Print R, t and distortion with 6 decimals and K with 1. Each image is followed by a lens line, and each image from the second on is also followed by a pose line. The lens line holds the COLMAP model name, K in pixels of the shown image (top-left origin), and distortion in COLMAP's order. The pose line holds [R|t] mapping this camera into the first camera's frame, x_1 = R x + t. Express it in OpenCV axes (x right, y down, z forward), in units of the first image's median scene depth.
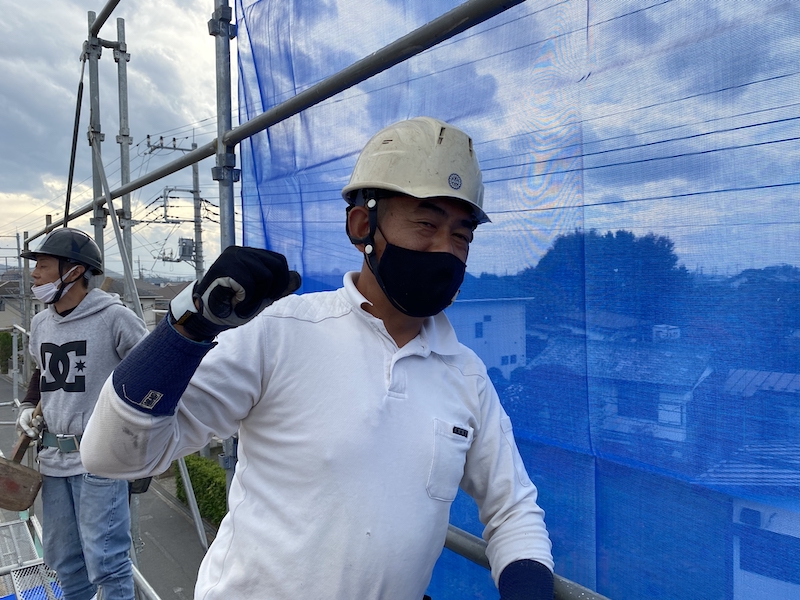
lens RADIAL K [[603.0, 0, 397.8], [0, 603.0, 298.7], [0, 0, 1]] dist [-0.014083, -0.003443]
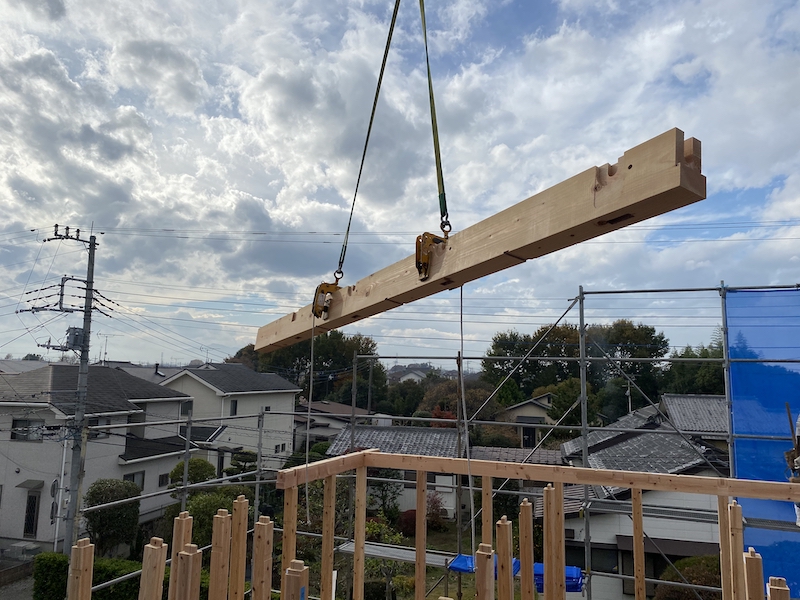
lens RADIAL K [[603.0, 0, 401.1], [0, 603.0, 300.4], [0, 0, 1]] dist [-0.014083, -0.003443]
pose [[0.864447, 0.086468, 0.495233, -0.379564], [-0.012657, 0.988528, -0.150505, -0.001370], [-0.502565, 0.123835, 0.855624, -0.129816]]
